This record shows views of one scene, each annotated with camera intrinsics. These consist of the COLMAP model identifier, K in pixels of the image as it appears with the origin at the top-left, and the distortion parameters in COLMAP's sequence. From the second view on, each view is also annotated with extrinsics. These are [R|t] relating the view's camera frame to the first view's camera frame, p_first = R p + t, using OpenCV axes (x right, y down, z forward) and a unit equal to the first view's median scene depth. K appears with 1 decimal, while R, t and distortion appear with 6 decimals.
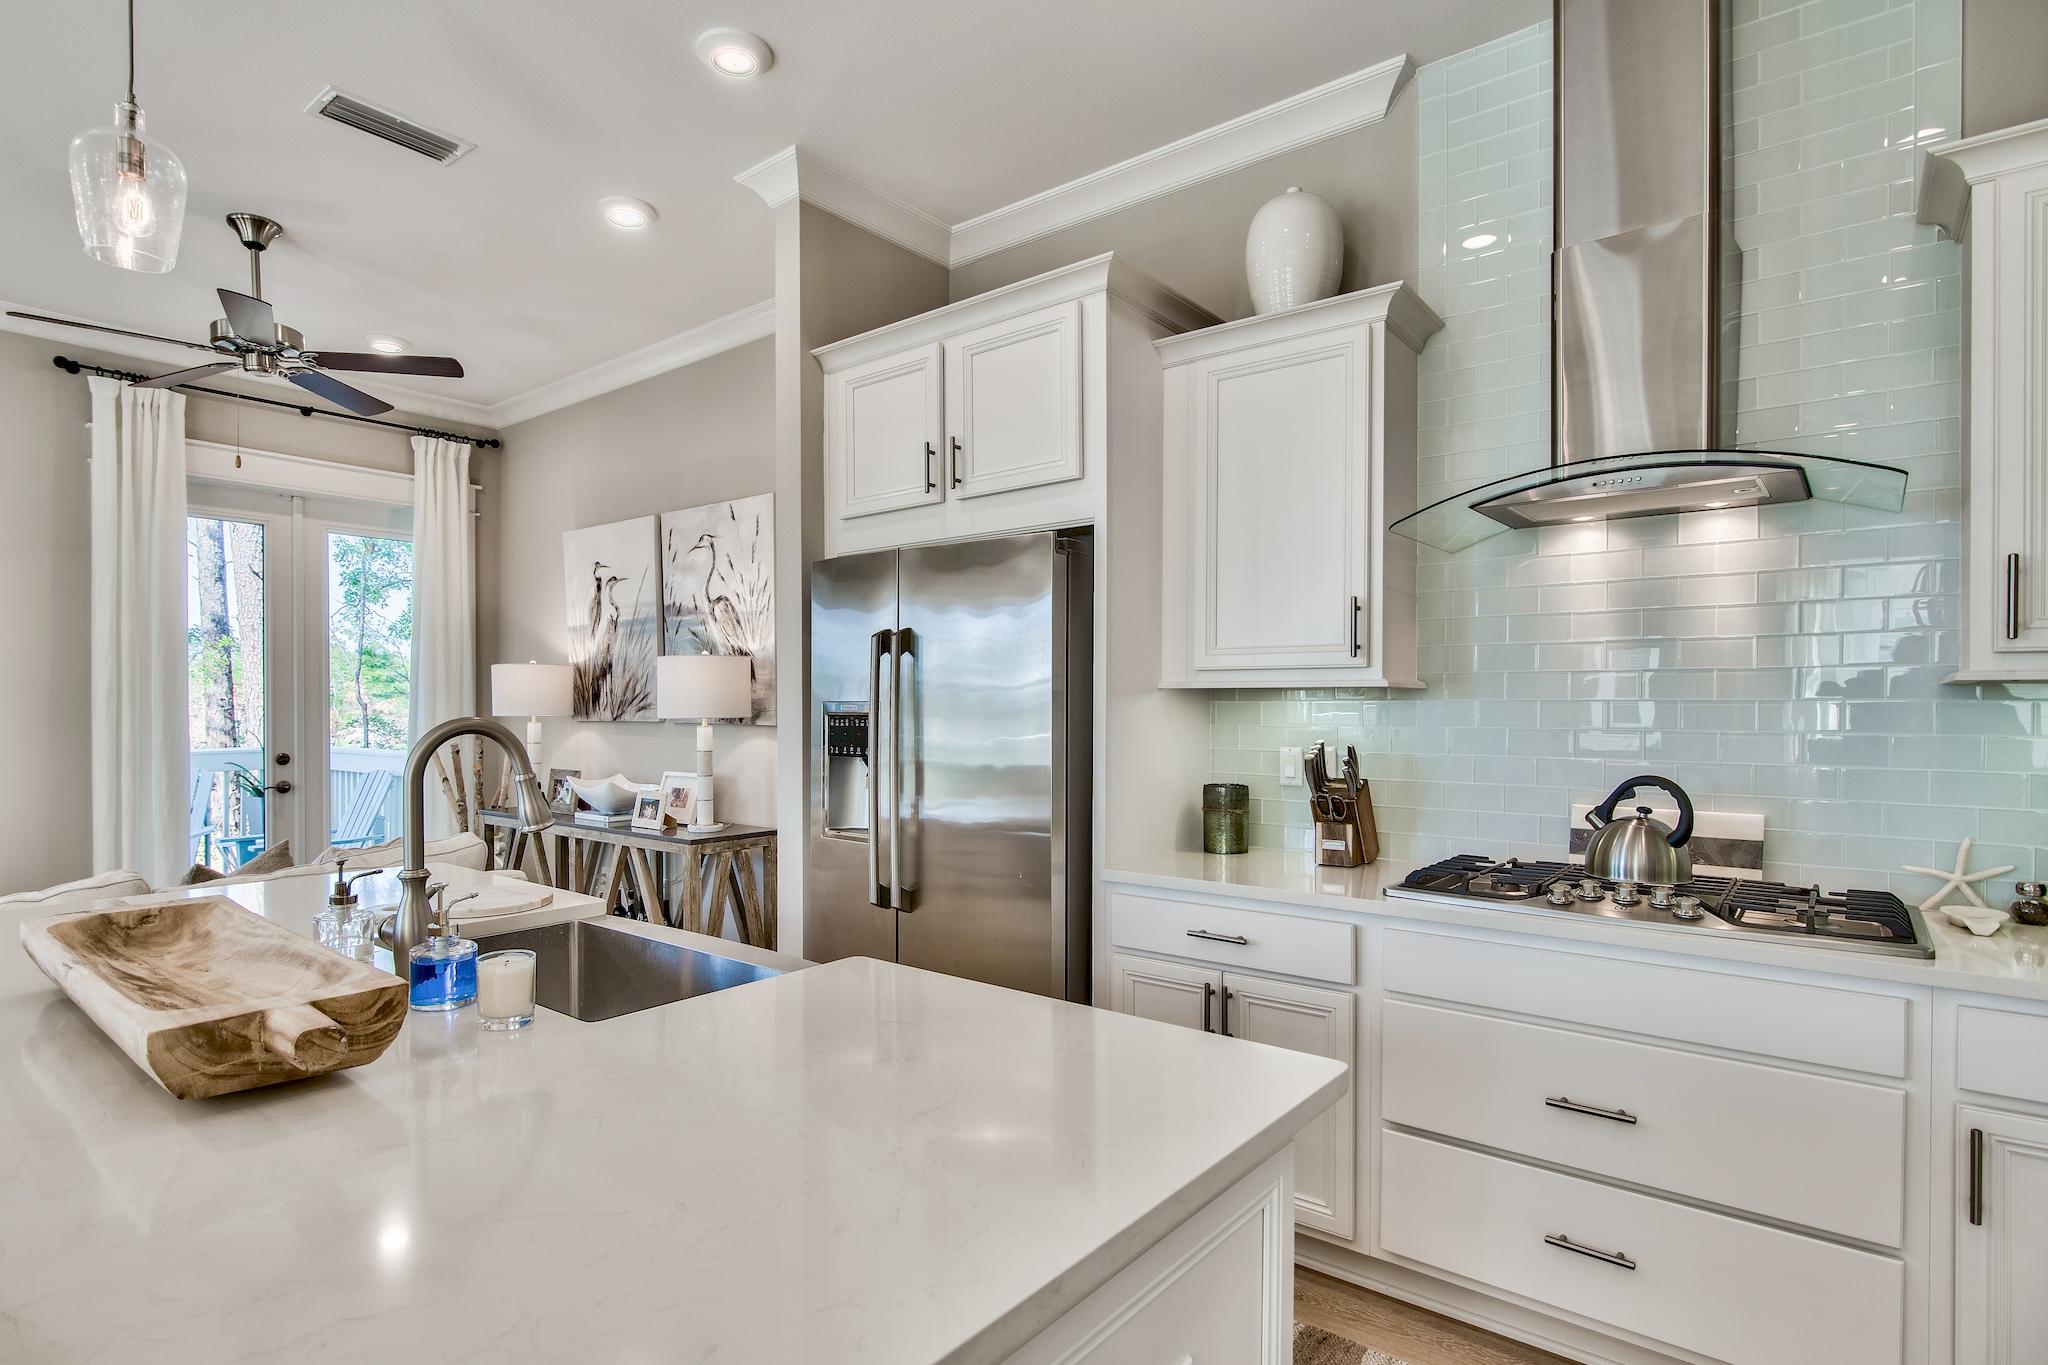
lens RADIAL K [[1040.8, 0, 980.9], [0, 1040.8, 710.2], [0, 0, 1]] dist [-0.000505, -0.000032]
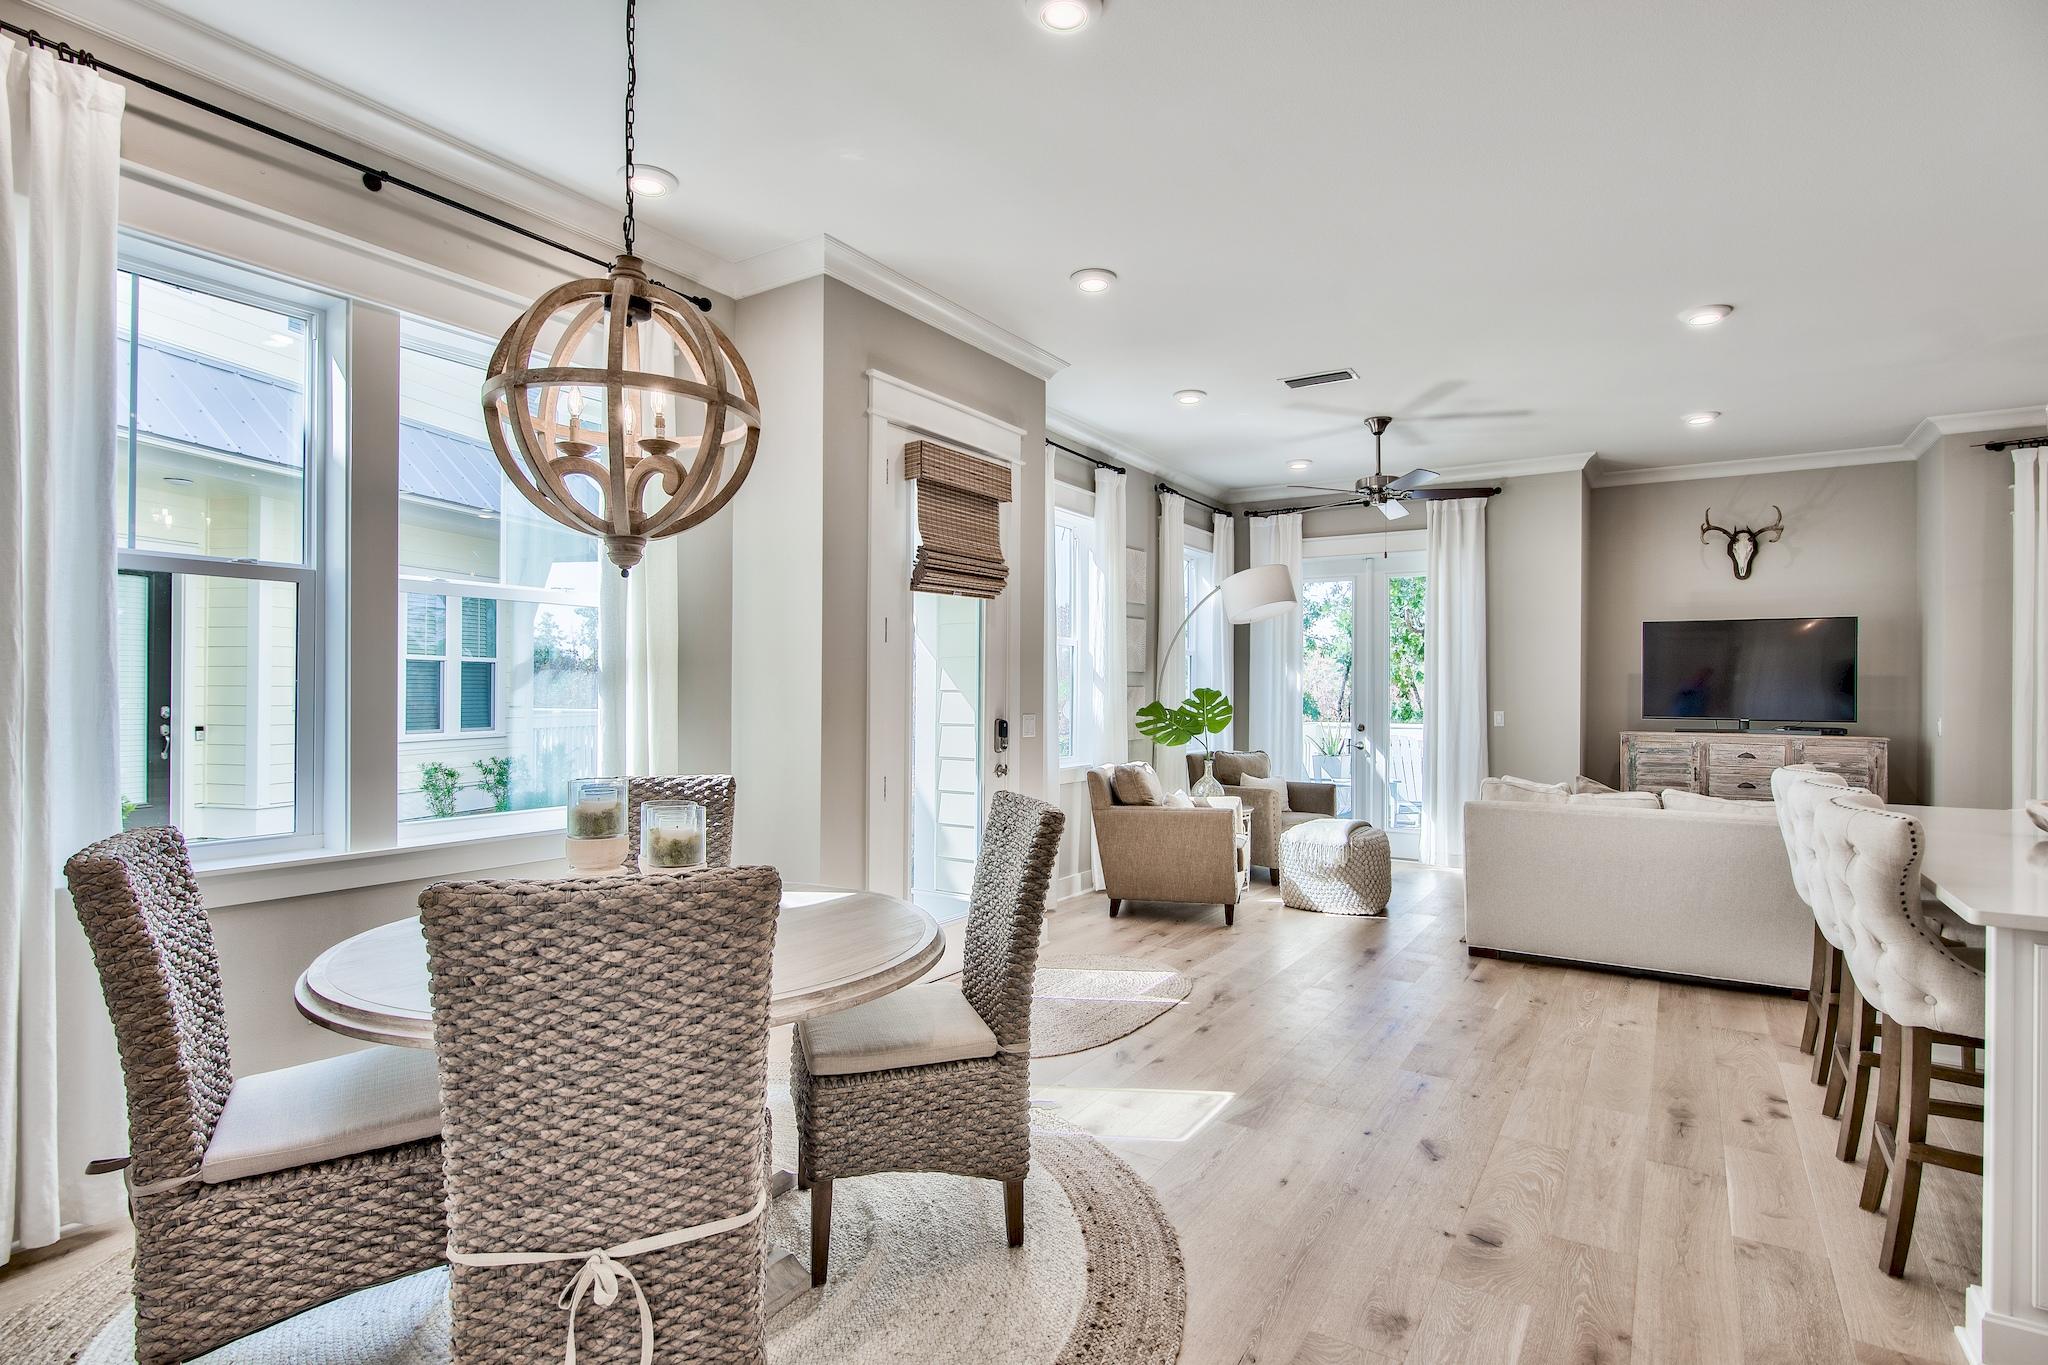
lens RADIAL K [[1013.8, 0, 1024.0], [0, 1013.8, 682.5], [0, 0, 1]] dist [-0.002995, -0.000985]
pose [[0.112791, -0.008001, -0.993587, 0.279373], [-0.011594, 0.999889, -0.009368, 0.003466], [0.993551, 0.012576, 0.112686, -0.395758]]
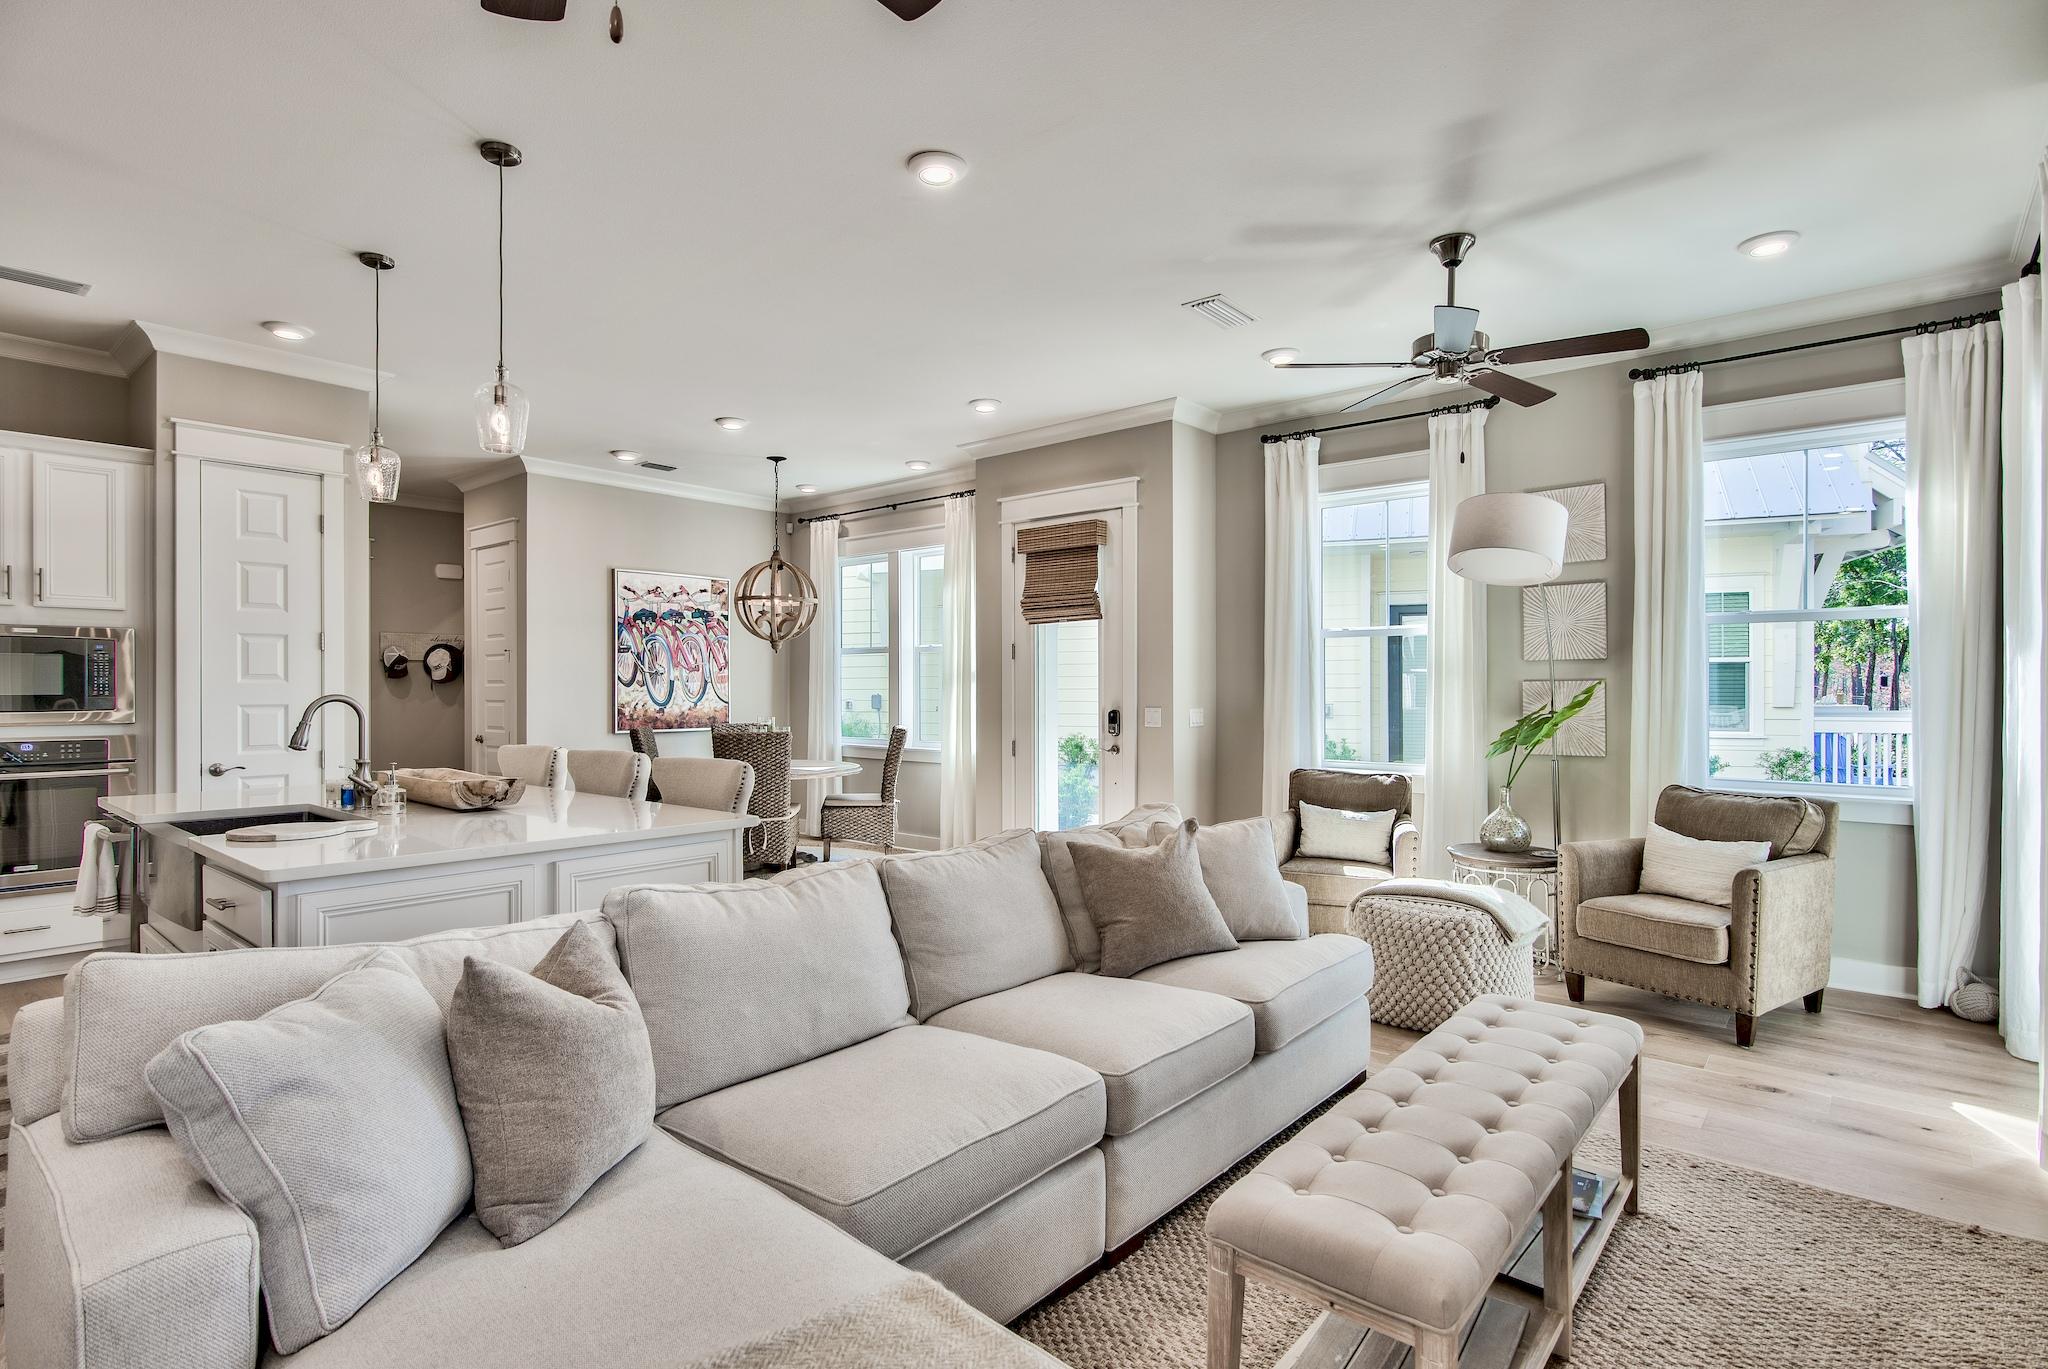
lens RADIAL K [[1013.8, 0, 1024.0], [0, 1013.8, 684.5], [0, 0, 1]] dist [-0.002995, -0.000985]
pose [[-0.999829, 0.001484, 0.018436, -0.675794], [0.001488, 0.999999, 0.000190, -0.004296], [-0.018436, 0.000218, -0.999830, 1.059483]]
